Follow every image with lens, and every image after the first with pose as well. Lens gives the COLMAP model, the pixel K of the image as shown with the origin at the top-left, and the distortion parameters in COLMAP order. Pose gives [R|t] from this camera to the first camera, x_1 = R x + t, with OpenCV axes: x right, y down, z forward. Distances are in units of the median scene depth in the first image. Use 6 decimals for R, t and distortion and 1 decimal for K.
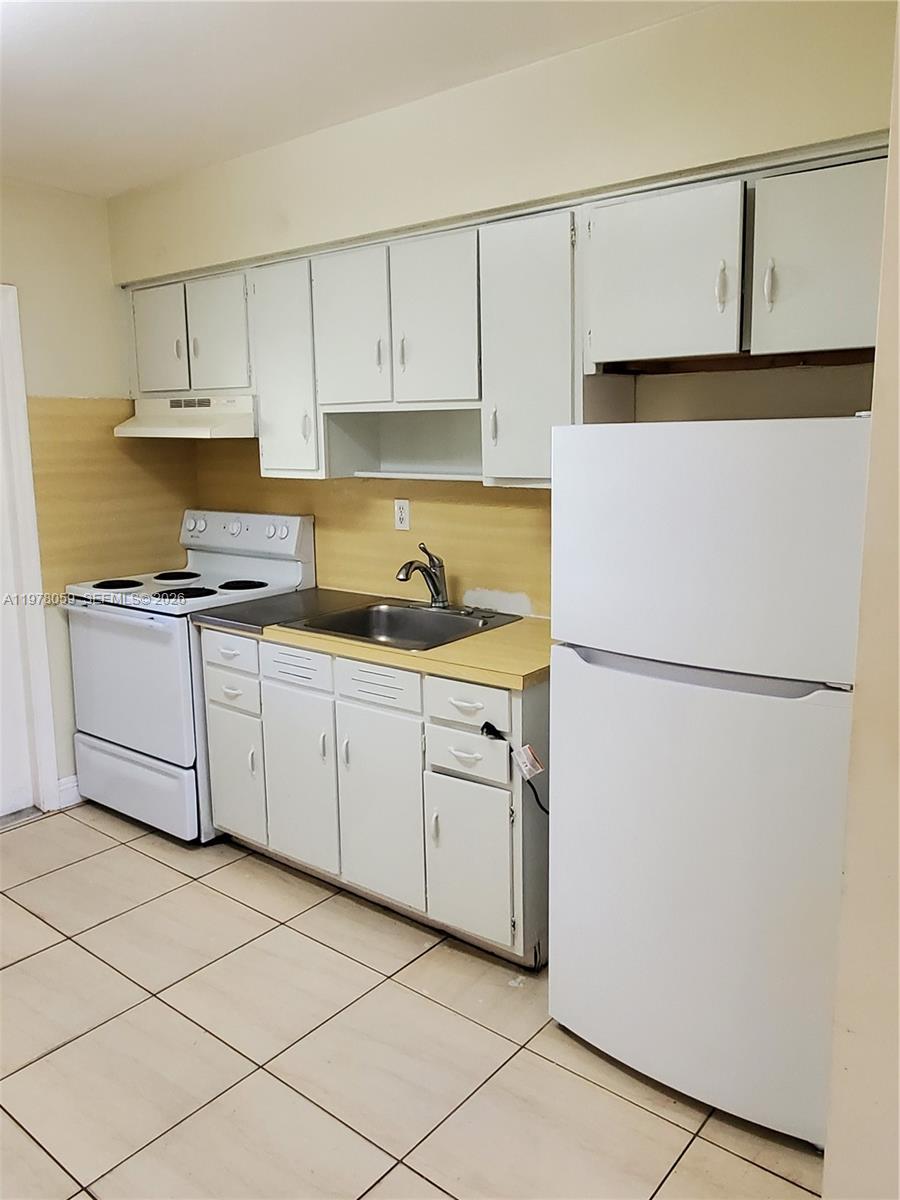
lens RADIAL K [[898.8, 0, 450.7], [0, 898.8, 591.4], [0, 0, 1]] dist [-0.025326, 0.004651]
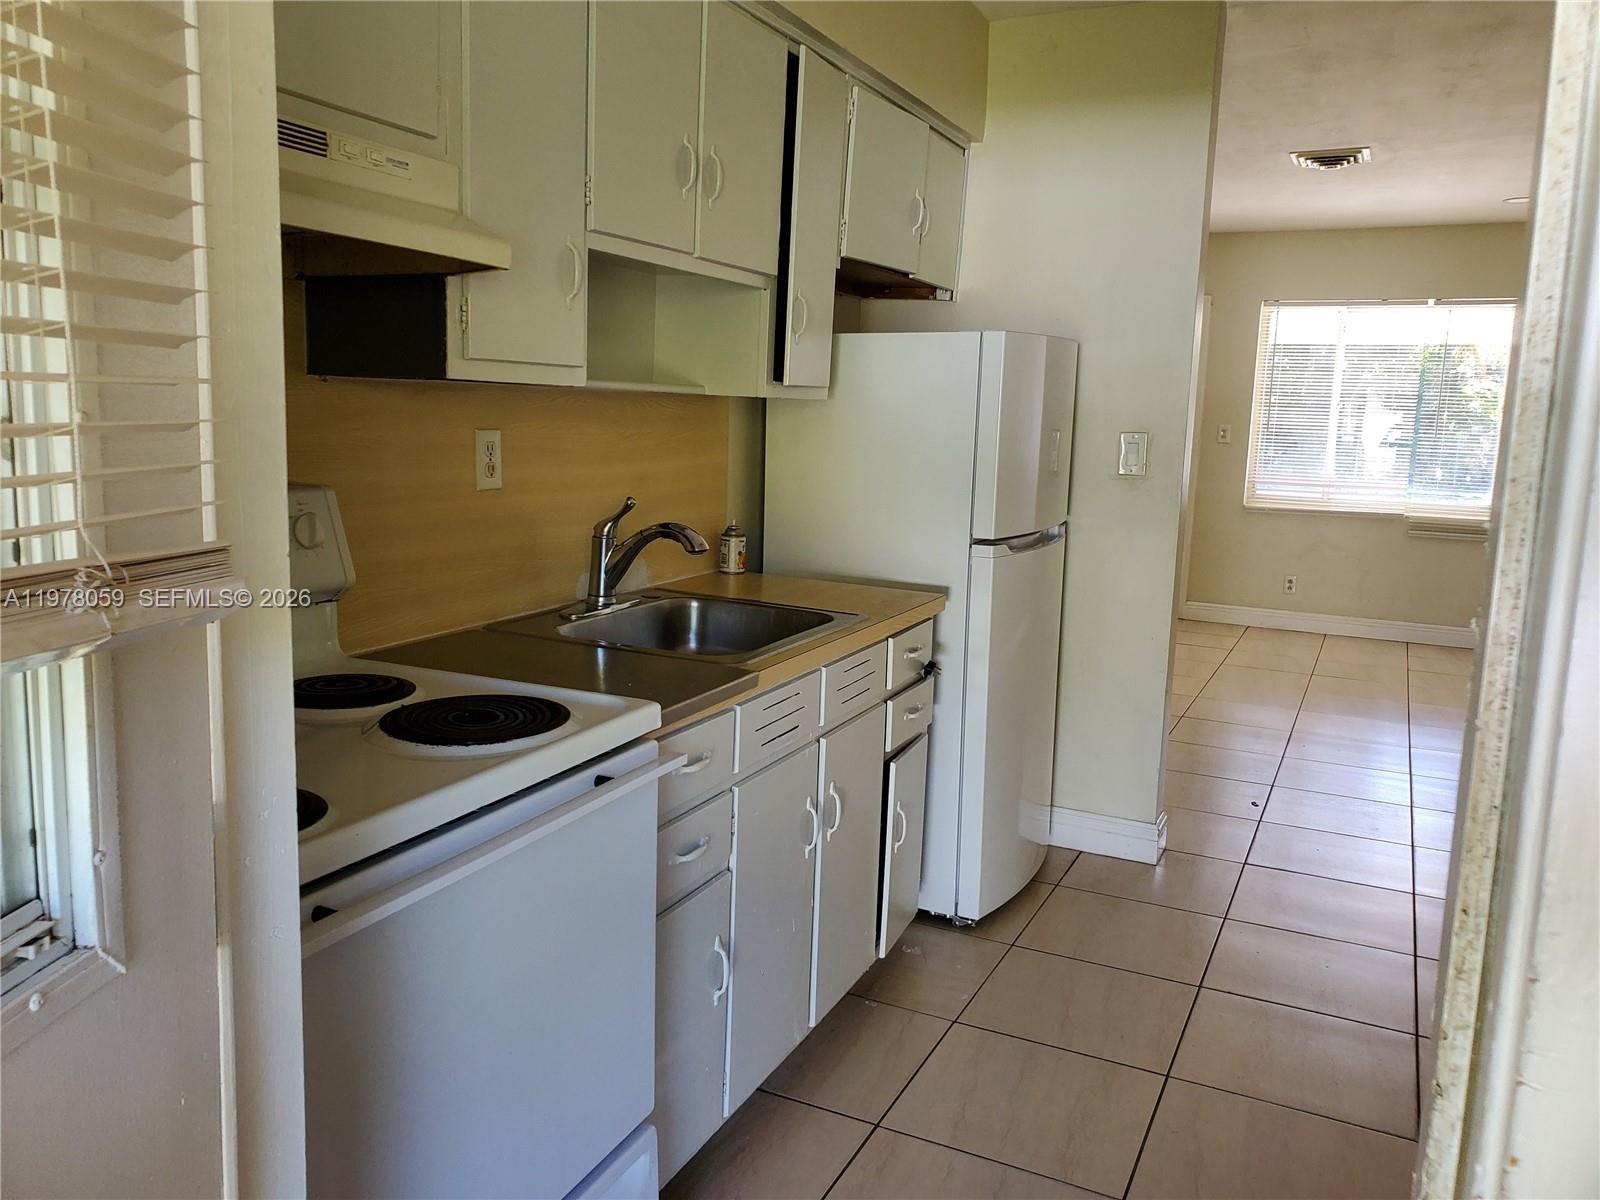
lens RADIAL K [[1212.1, 0, 800.0], [0, 1212.1, 600.0], [0, 0, 1]] dist [0.106665, -0.323071]
pose [[-0.220518, -0.155127, 0.962968, -0.778601], [0.135971, 0.972743, 0.187839, -0.114029], [-0.965859, 0.172358, -0.193415, 0.979084]]
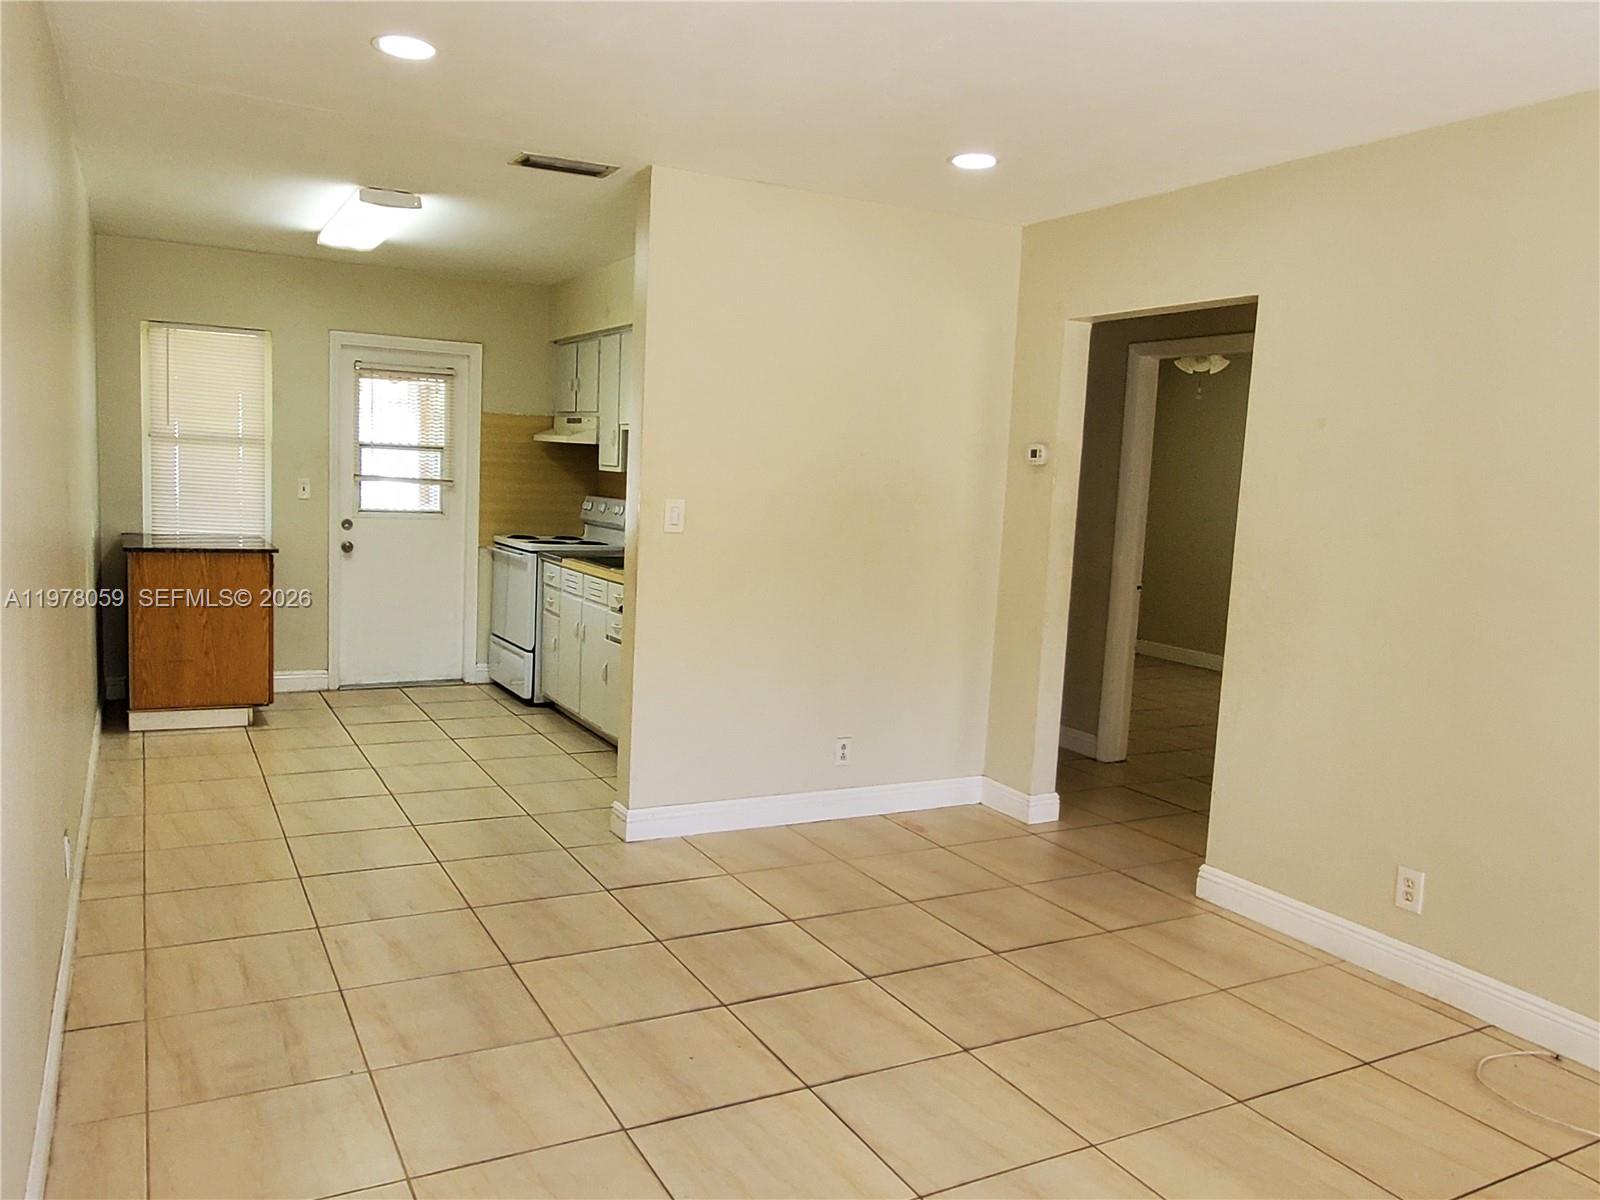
lens RADIAL K [[1198.4, 0, 800.0], [0, 1198.4, 600.0], [0, 0, 1]] dist [-0.025326, 0.004651]
pose [[0.922169, 0.093086, -0.375419, 0.847856], [-0.116752, 0.992325, -0.040739, 0.128266], [0.368746, 0.081399, 0.925959, -0.706275]]
